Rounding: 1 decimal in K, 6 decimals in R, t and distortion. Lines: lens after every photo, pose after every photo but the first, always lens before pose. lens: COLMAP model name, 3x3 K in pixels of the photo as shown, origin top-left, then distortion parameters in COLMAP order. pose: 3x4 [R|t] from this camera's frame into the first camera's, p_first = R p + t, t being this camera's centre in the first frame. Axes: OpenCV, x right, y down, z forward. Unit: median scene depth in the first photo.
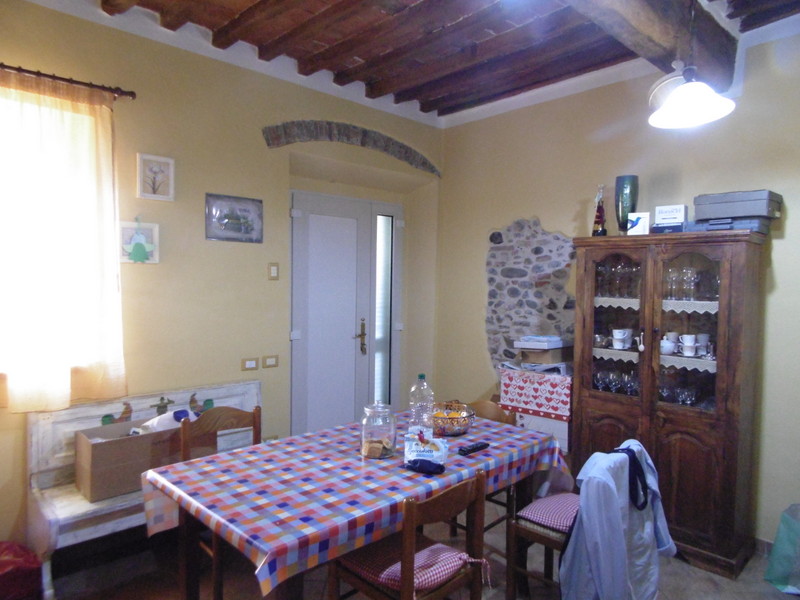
lens RADIAL K [[524.8, 0, 402.2], [0, 524.8, 302.9], [0, 0, 1]] dist [0.007264, -0.010522]
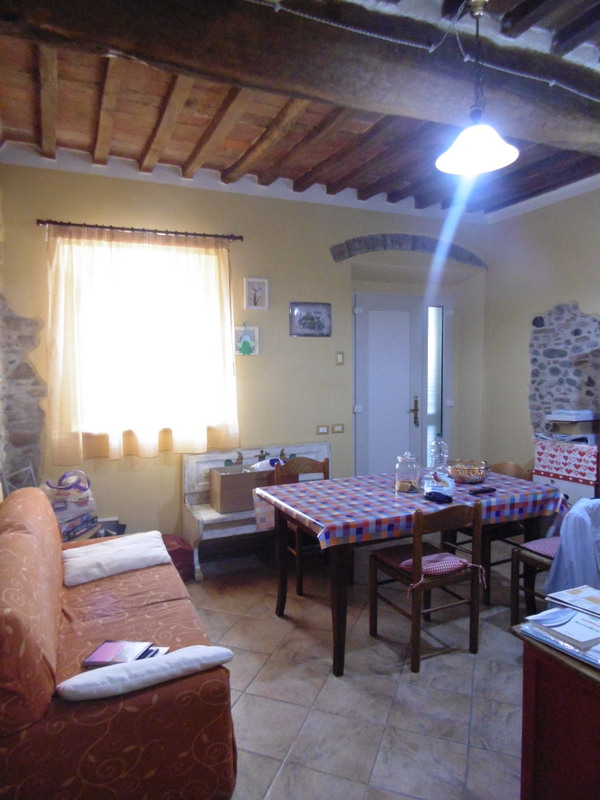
lens RADIAL K [[524.8, 0, 302.3], [0, 524.8, 400.3], [0, 0, 1]] dist [0.007264, -0.010522]
pose [[0.943284, 0.000975, -0.331986, 0.112912], [0.008170, 0.999625, 0.026150, 0.010072], [0.331887, -0.027379, 0.942922, -0.288714]]
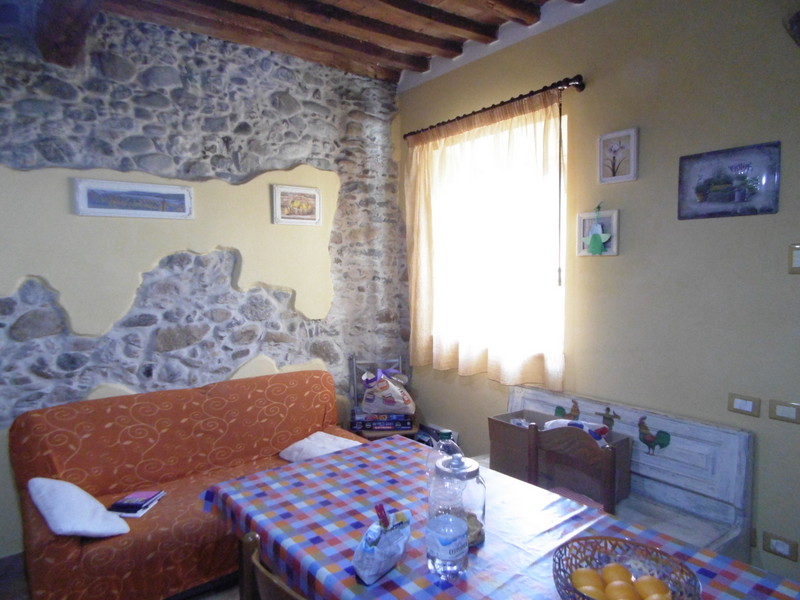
lens RADIAL K [[524.8, 0, 397.9], [0, 524.8, 305.9], [0, 0, 1]] dist [0.007264, -0.010522]
pose [[-0.095232, 0.050919, -0.994152, 0.445576], [-0.048680, 0.997258, 0.055742, -0.022278], [0.994264, 0.053704, -0.092492, 0.729784]]
